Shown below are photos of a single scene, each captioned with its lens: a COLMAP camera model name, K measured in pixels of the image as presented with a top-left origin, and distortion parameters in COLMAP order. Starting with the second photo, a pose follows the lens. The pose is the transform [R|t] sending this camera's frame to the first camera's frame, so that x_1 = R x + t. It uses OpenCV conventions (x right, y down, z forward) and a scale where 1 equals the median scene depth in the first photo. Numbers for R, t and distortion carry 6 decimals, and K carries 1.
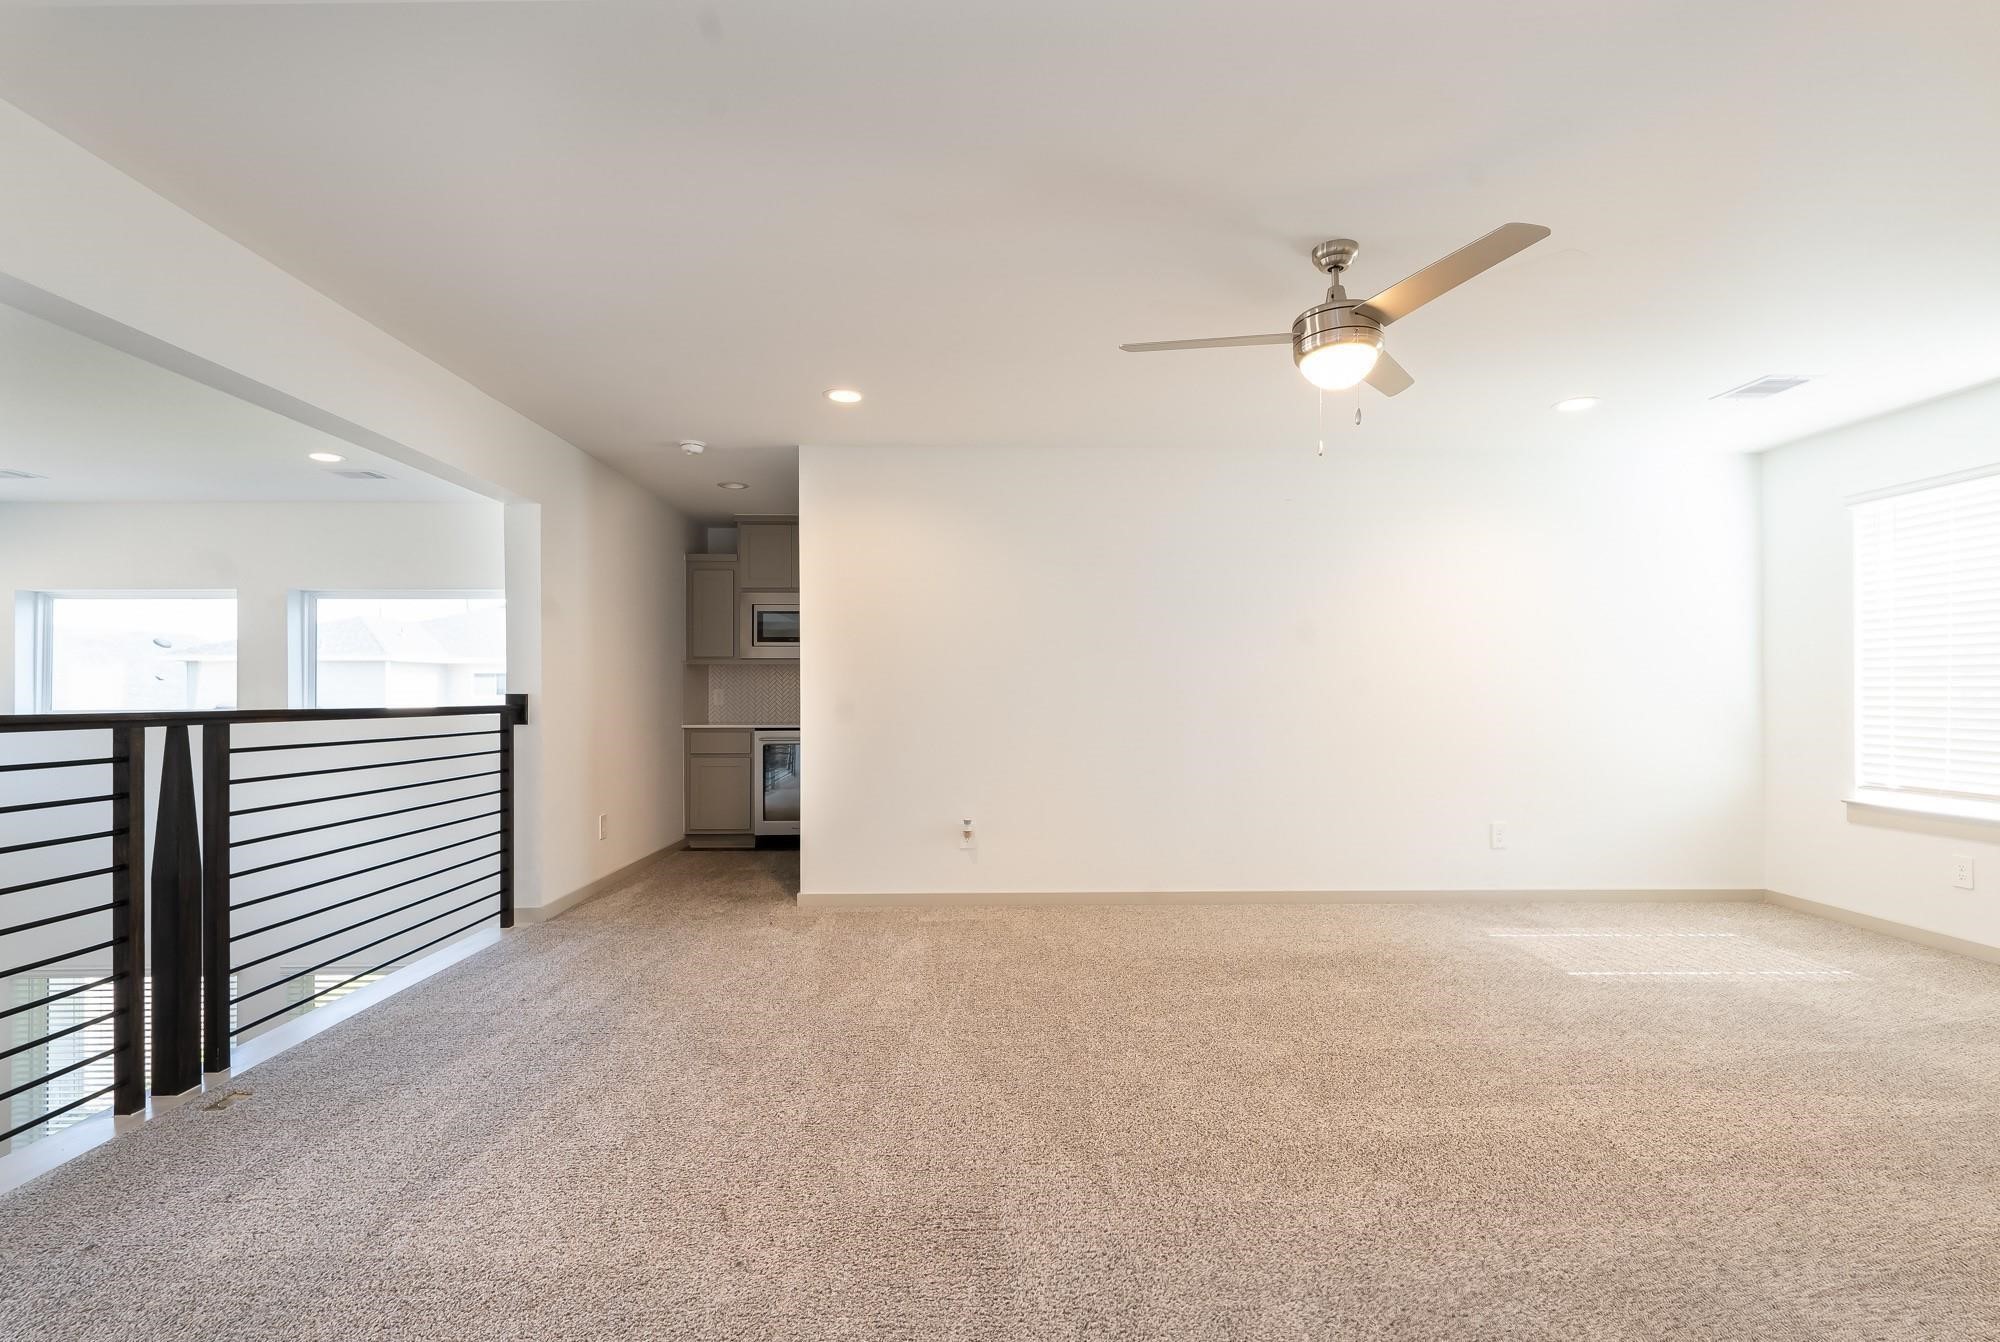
lens RADIAL K [[934.3, 0, 1000.0], [0, 934.3, 671.0], [0, 0, 1]] dist [-0.000095, 0.054649]
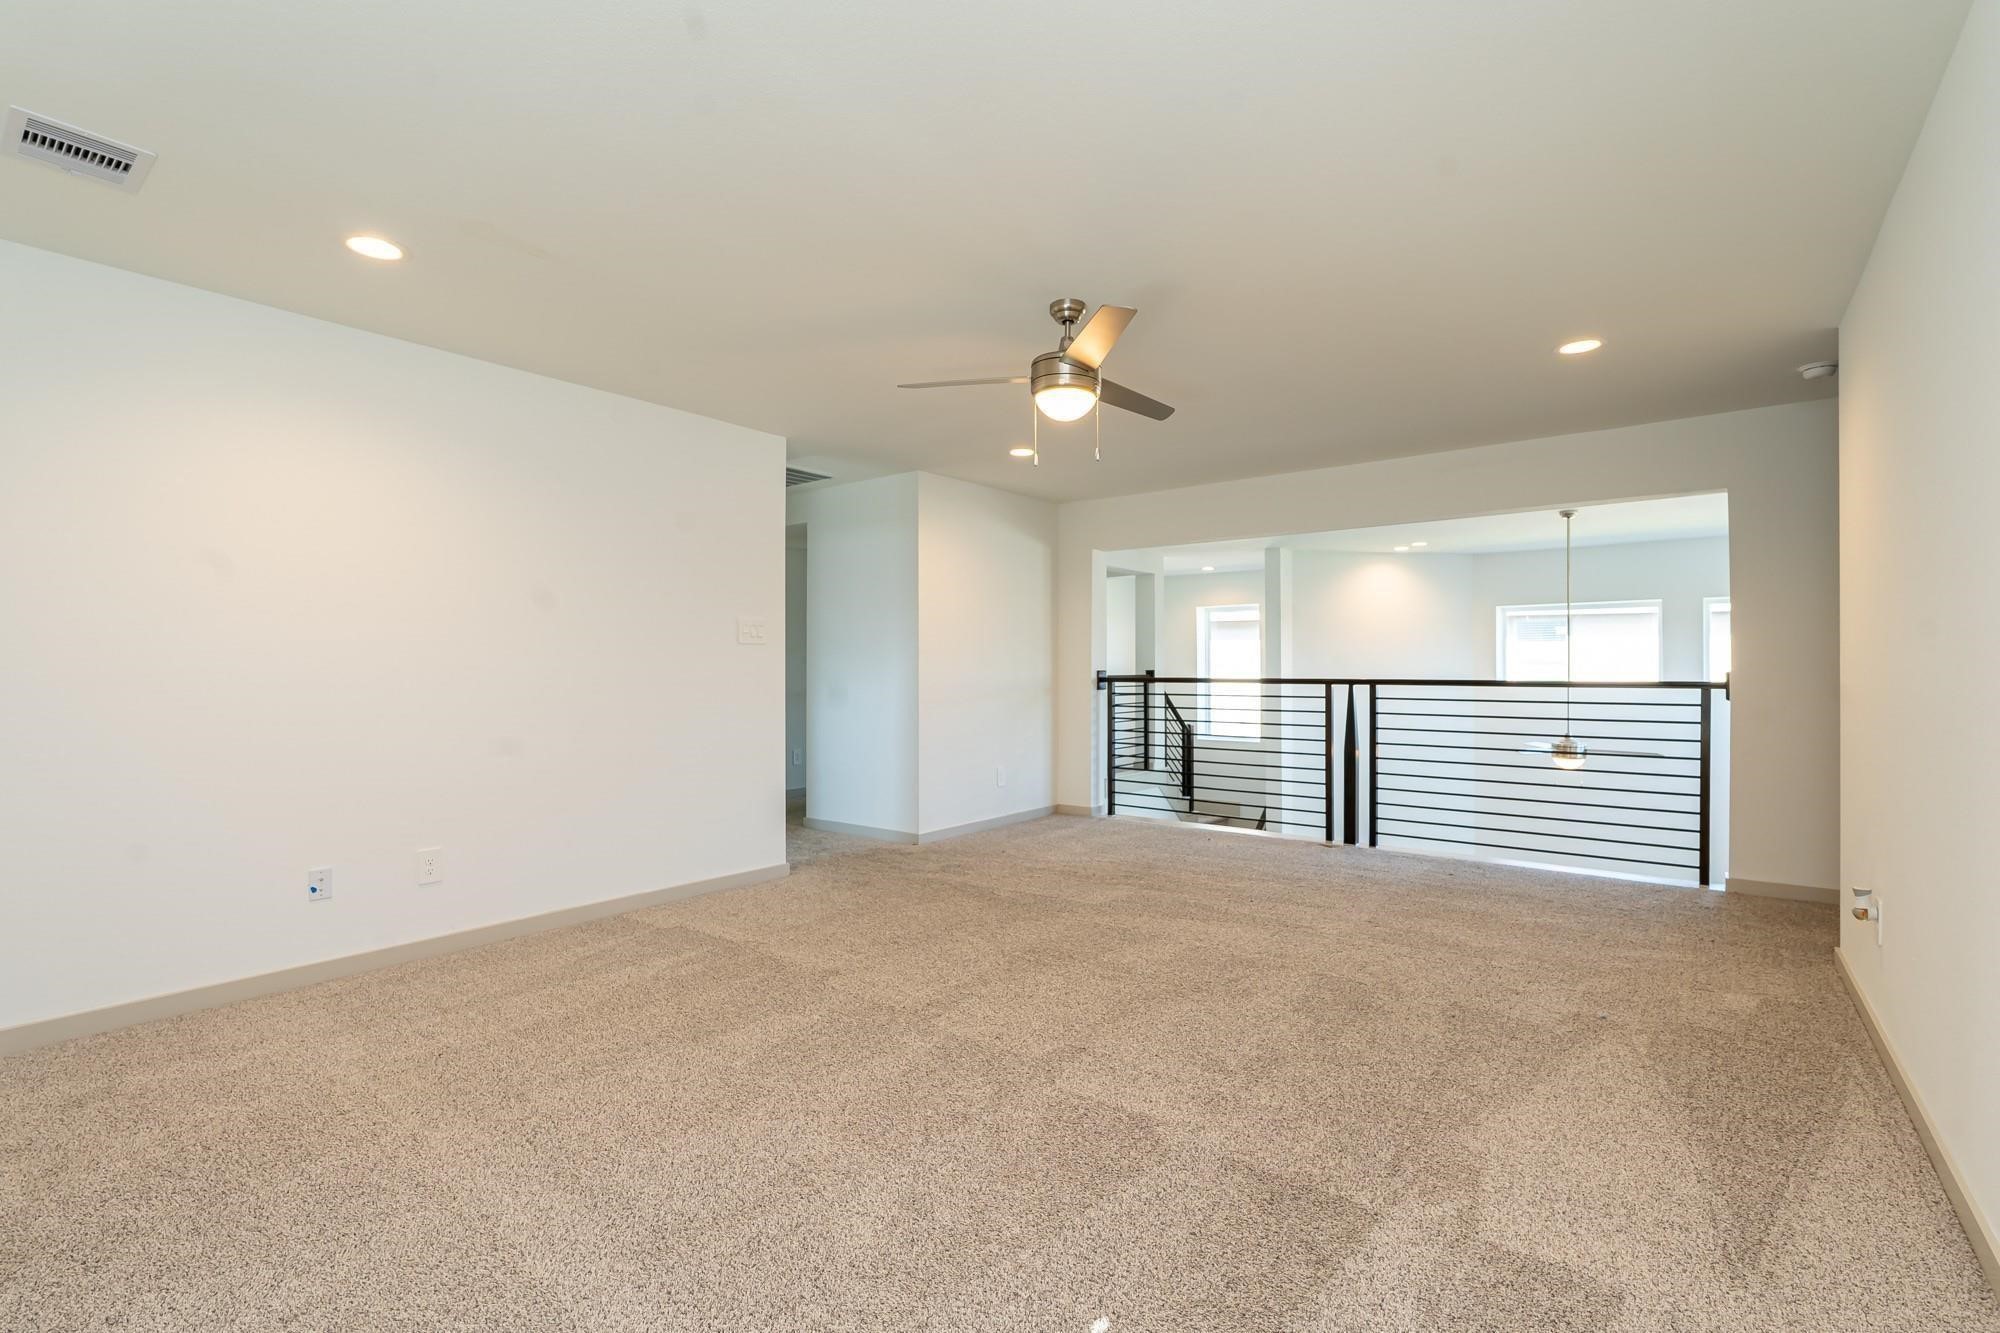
lens RADIAL K [[898.1, 0, 1000.0], [0, 898.1, 666.5], [0, 0, 1]] dist [-0.001207, -0.000278]
pose [[-0.637379, 0.000598, -0.770551, 1.106773], [0.023581, 0.999546, -0.018729, 0.027992], [0.770190, -0.030108, -0.637104, 1.436212]]
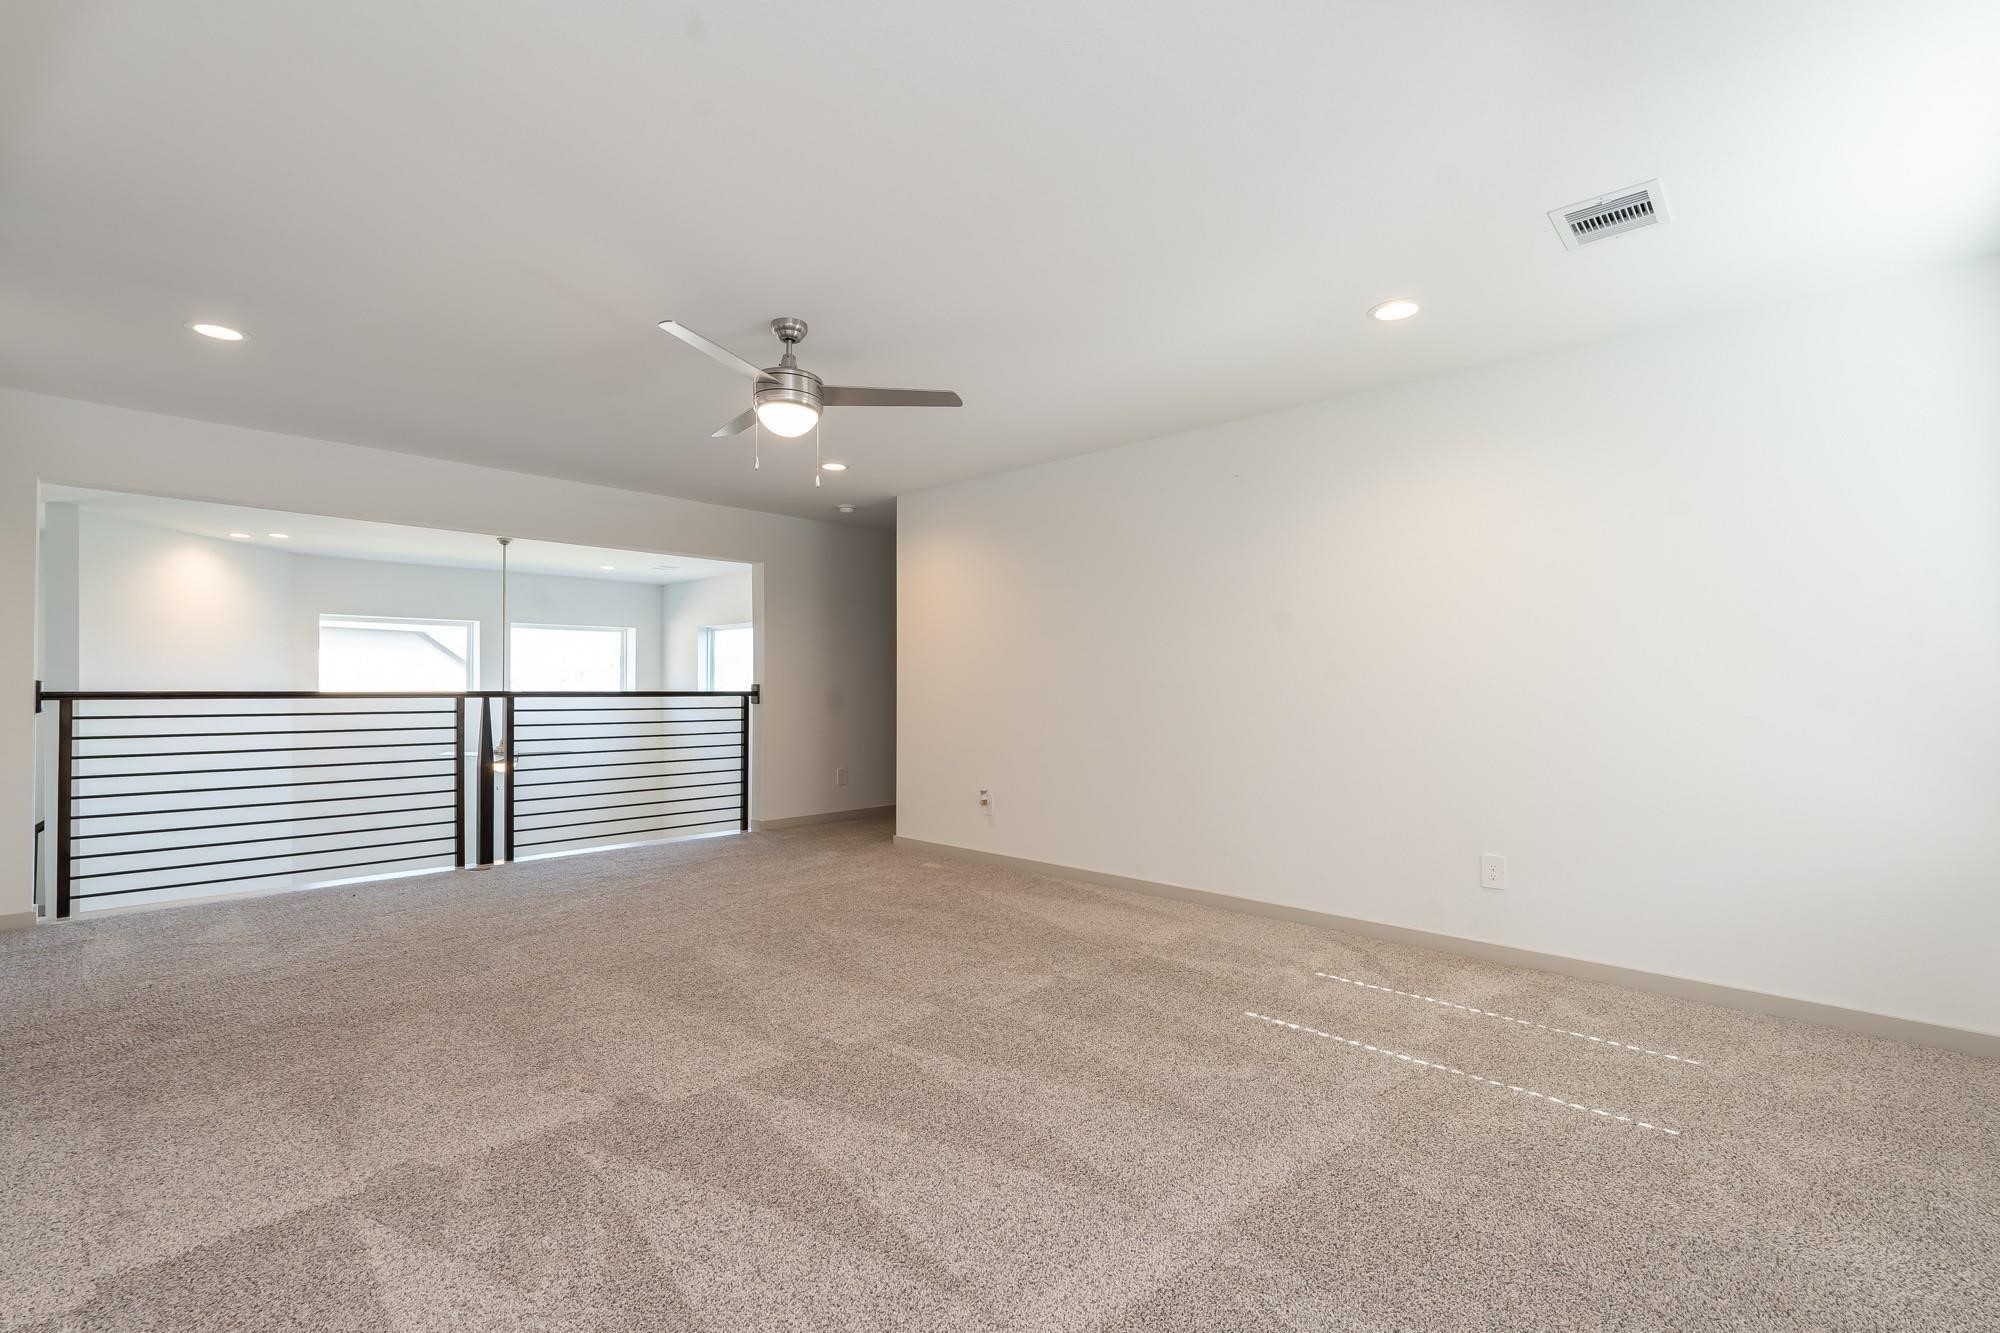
lens RADIAL K [[888.3, 0, 1000.0], [0, 888.3, 666.5], [0, 0, 1]] dist [-0.001142, -0.000439]
pose [[0.711910, -0.007127, -0.702235, 1.175532], [0.011315, 0.999935, 0.001322, -0.003185], [0.702180, -0.008887, 0.711944, 0.317405]]
